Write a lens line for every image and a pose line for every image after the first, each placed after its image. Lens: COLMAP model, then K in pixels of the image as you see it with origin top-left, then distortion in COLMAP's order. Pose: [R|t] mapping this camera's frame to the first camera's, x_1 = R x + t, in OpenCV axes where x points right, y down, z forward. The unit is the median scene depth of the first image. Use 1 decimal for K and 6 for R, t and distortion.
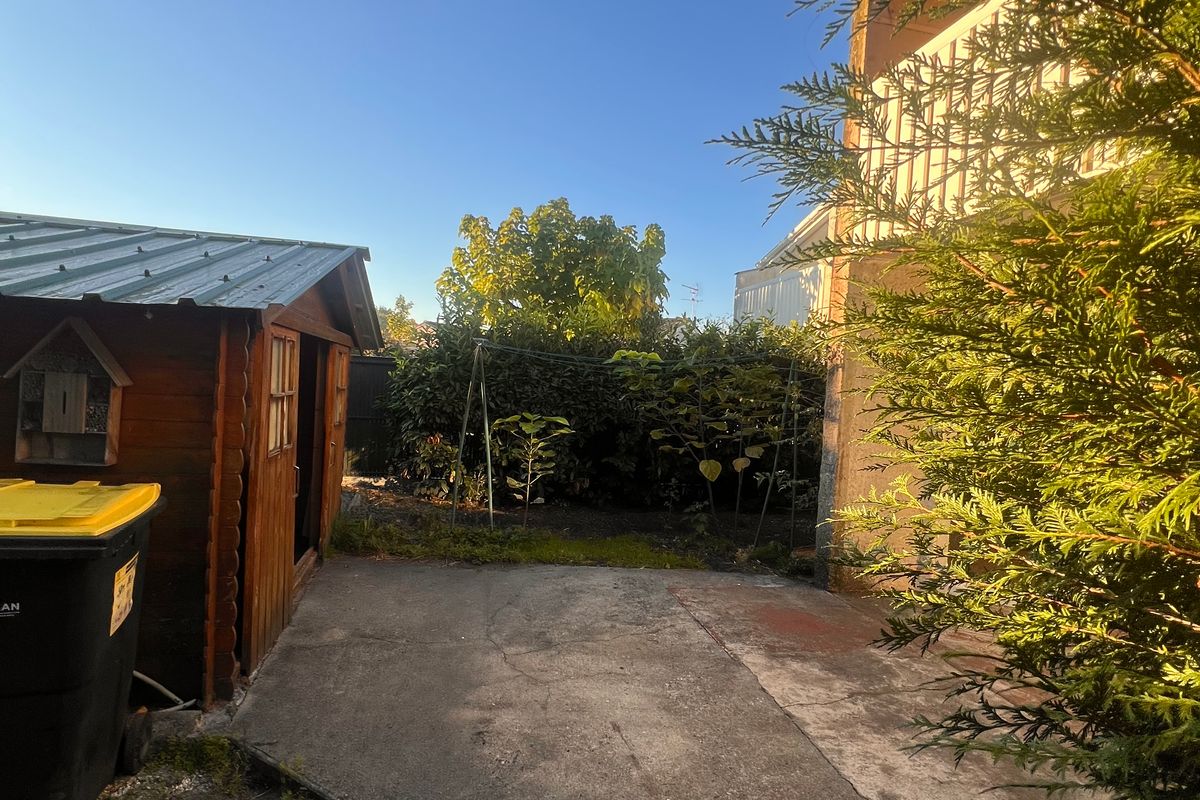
lens RADIAL K [[634.5, 0, 600.2], [0, 634.5, 396.9], [0, 0, 1]] dist [-0.004061, -0.000990]
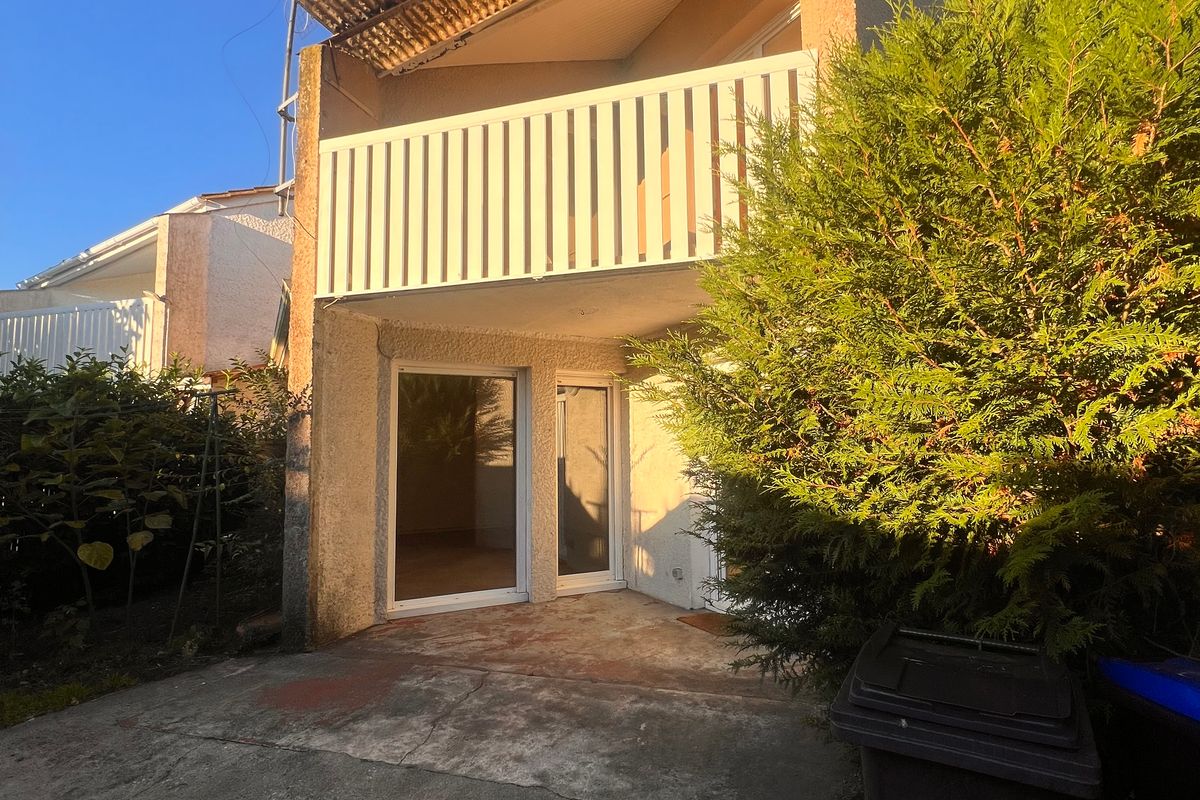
lens RADIAL K [[634.5, 0, 600.2], [0, 634.5, 399.2], [0, 0, 1]] dist [-0.004061, -0.000990]
pose [[0.469132, 0.006237, 0.883106, -0.203625], [0.060879, 0.997368, -0.039385, -0.002490], [-0.881027, 0.072239, 0.467517, 0.118179]]
